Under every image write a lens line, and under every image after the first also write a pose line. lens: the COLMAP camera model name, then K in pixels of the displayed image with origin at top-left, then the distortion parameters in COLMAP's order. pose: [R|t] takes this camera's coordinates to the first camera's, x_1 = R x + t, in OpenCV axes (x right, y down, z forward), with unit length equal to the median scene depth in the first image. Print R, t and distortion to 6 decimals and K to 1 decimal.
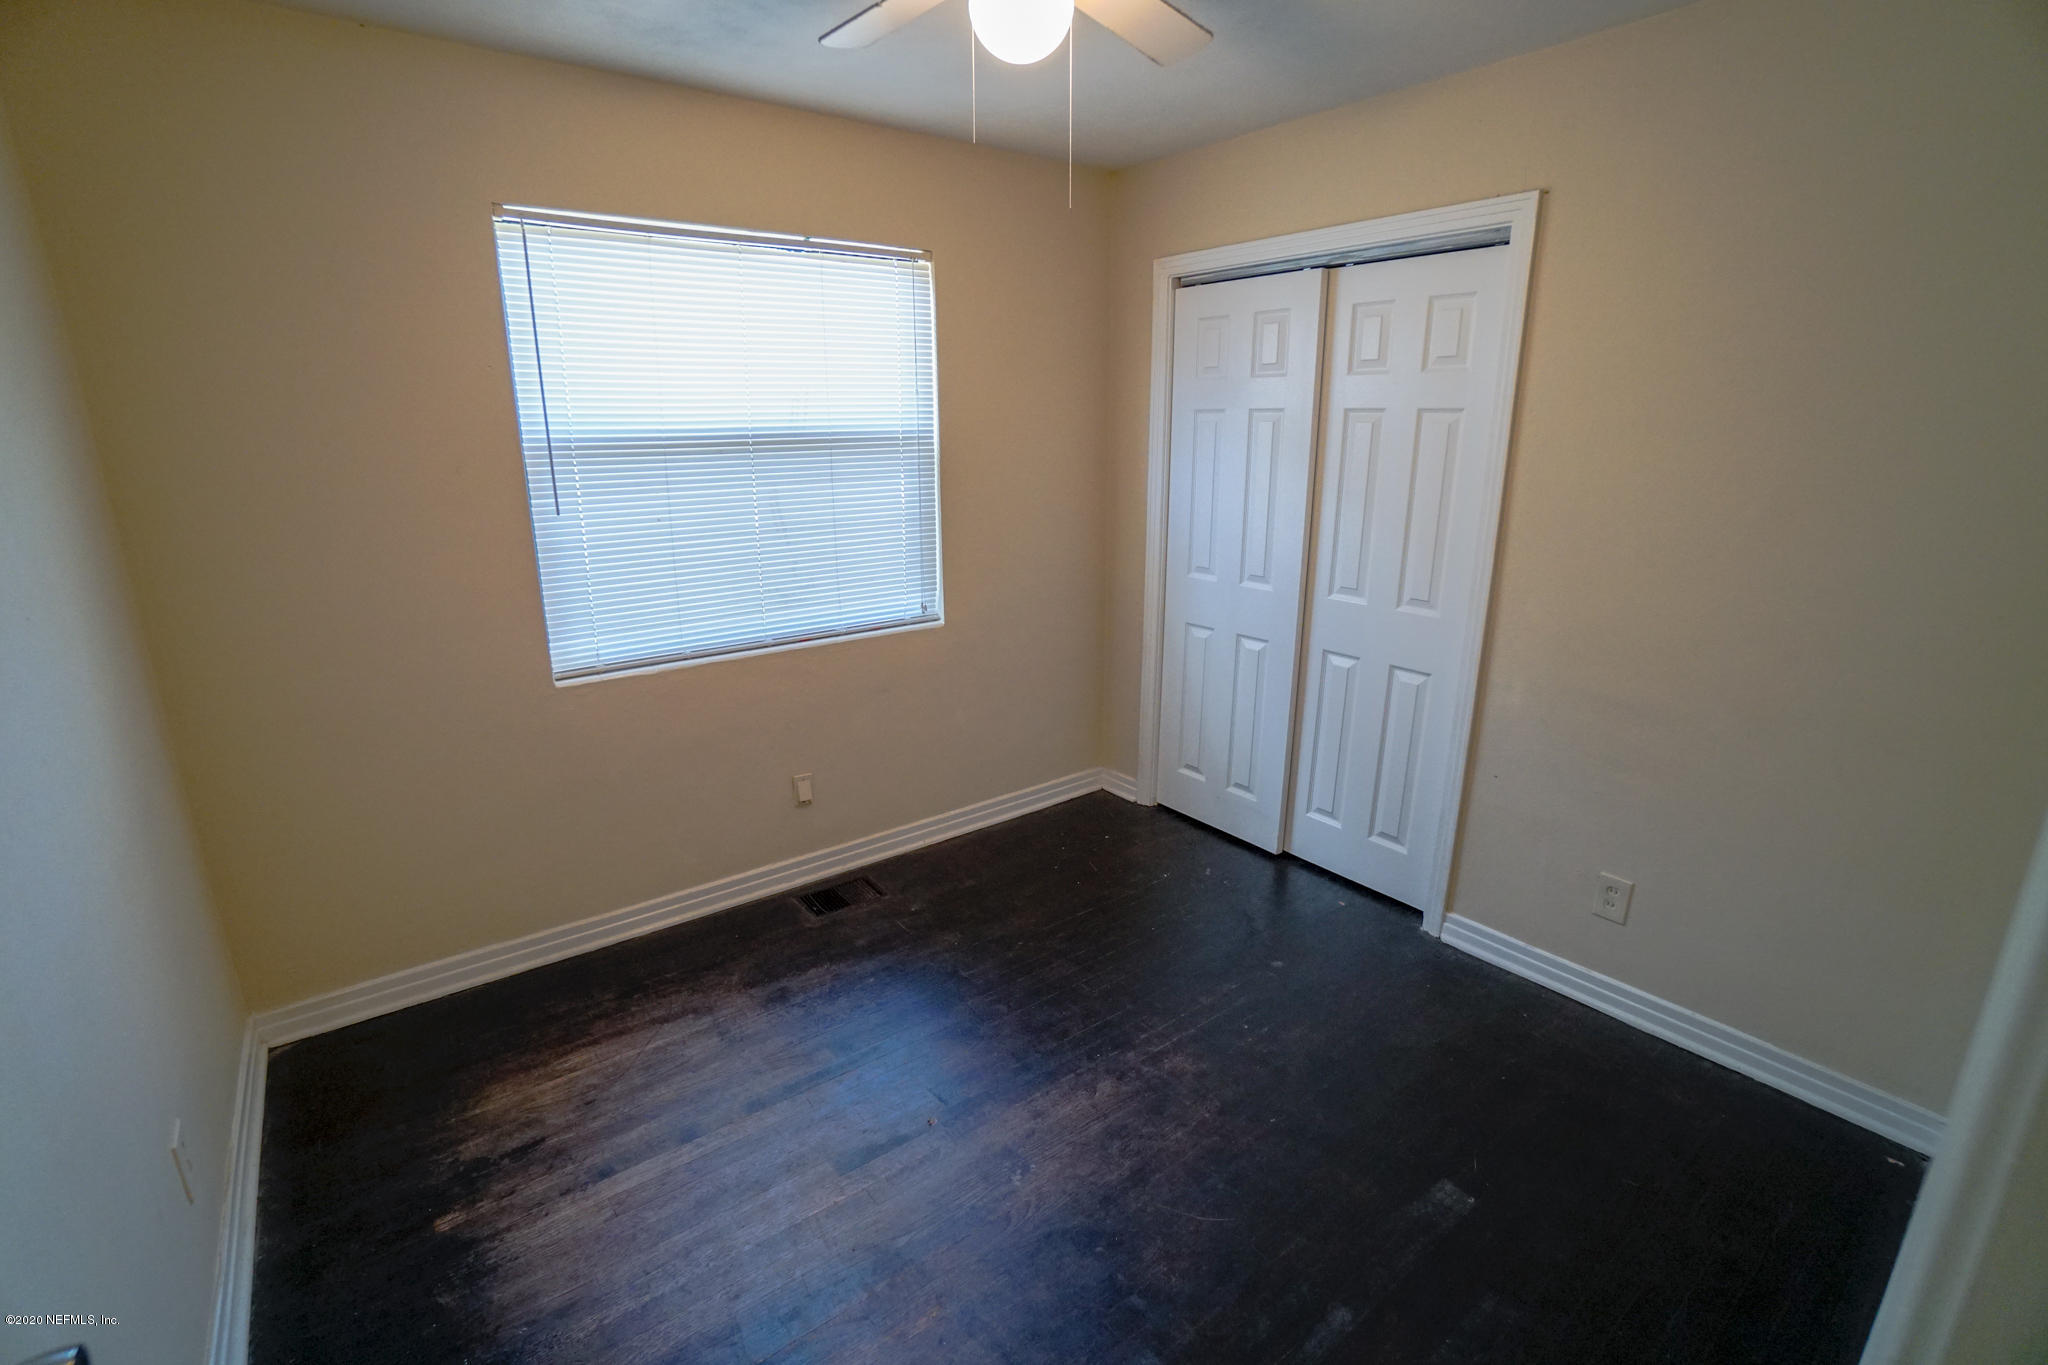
lens RADIAL K [[907.0, 0, 1007.2], [0, 907.0, 667.4], [0, 0, 1]] dist [-0.026164, 0.000320]
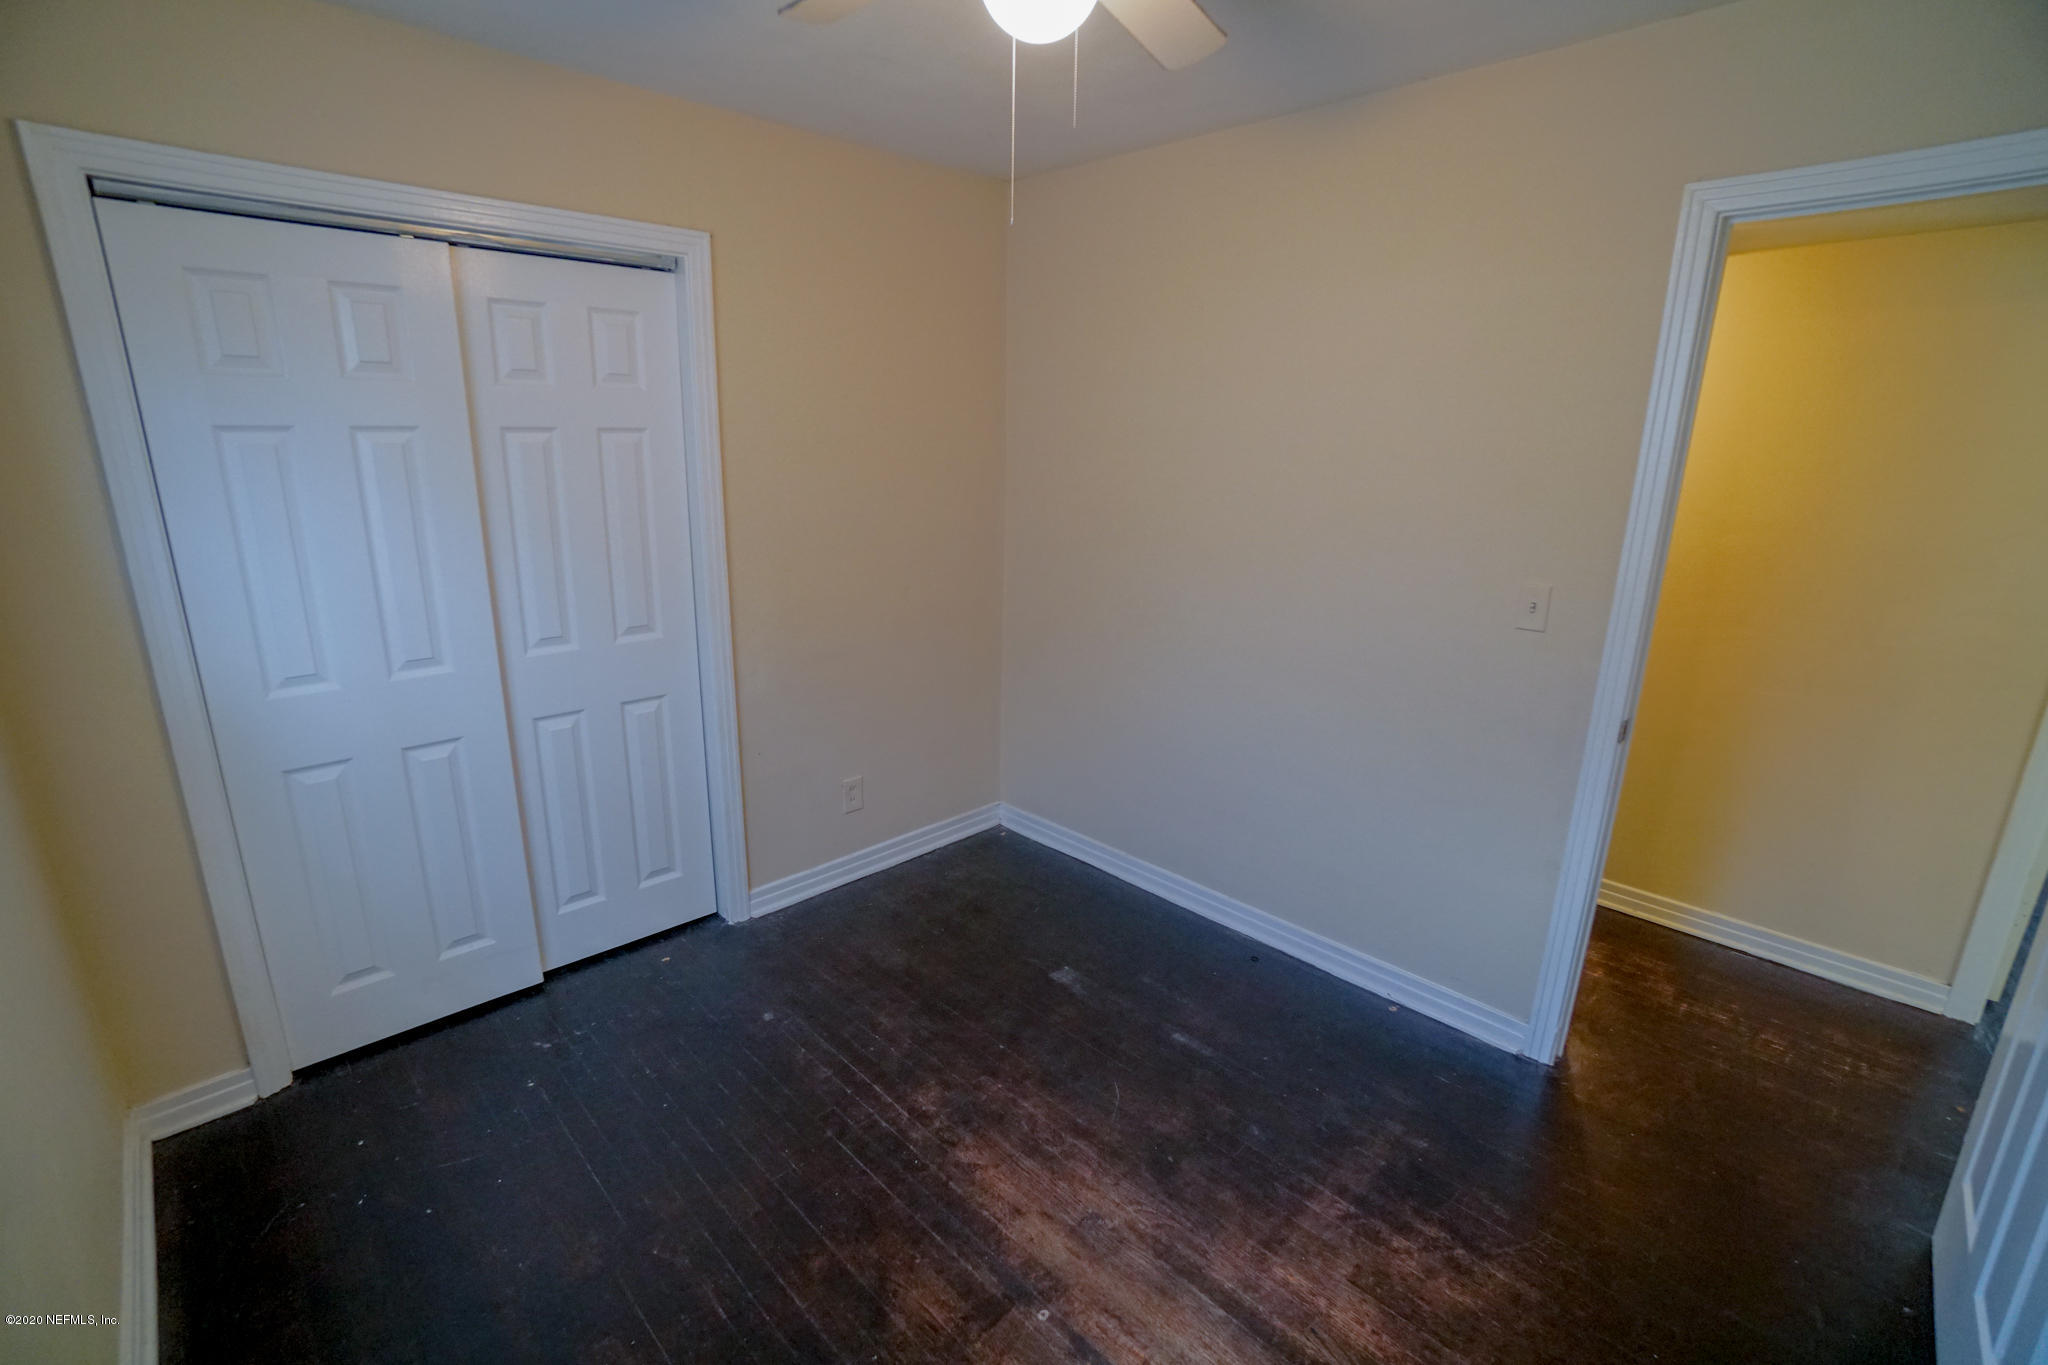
lens RADIAL K [[907.0, 0, 1007.2], [0, 907.0, 667.4], [0, 0, 1]] dist [-0.026164, 0.000320]
pose [[-0.102921, -0.254615, 0.961550, -0.525021], [0.241810, 0.931279, 0.272482, -0.203156], [-0.964850, 0.260556, -0.034280, 0.667585]]
